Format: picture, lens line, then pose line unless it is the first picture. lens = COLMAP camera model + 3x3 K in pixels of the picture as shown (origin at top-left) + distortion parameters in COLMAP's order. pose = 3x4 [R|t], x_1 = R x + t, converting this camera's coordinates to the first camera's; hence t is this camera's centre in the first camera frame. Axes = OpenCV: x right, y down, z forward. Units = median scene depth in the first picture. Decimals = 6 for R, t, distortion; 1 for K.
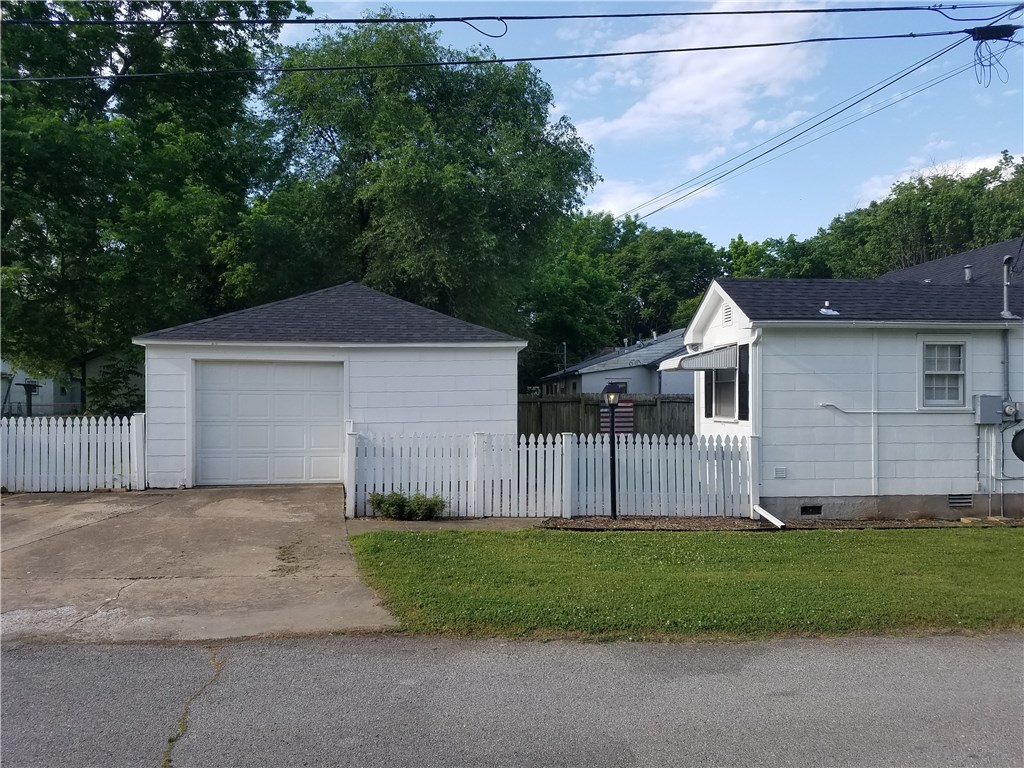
lens RADIAL K [[767.7, 0, 512.0], [0, 767.7, 384.0], [0, 0, 1]] dist [0.002072, 0.001145]
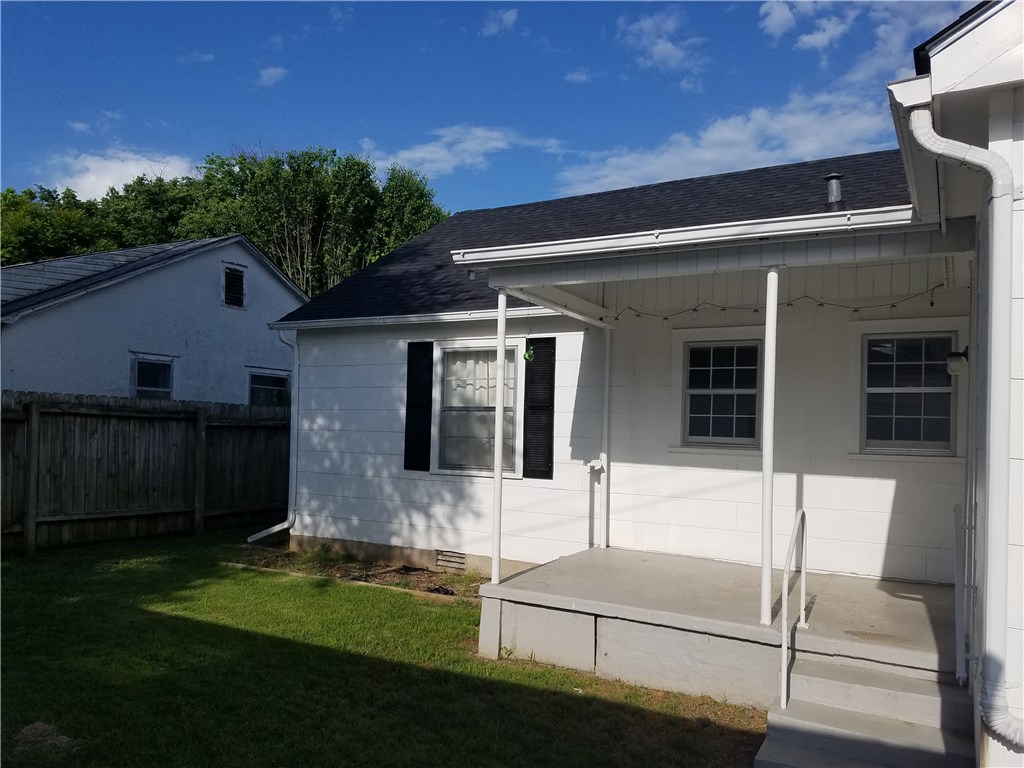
lens RADIAL K [[767.7, 0, 512.0], [0, 767.7, 384.0], [0, 0, 1]] dist [0.002072, 0.001145]
pose [[0.571103, 0.053045, 0.819163, 0.017597], [-0.039583, 0.998529, -0.037063, 0.011780], [-0.819924, -0.011258, 0.572362, 0.486785]]
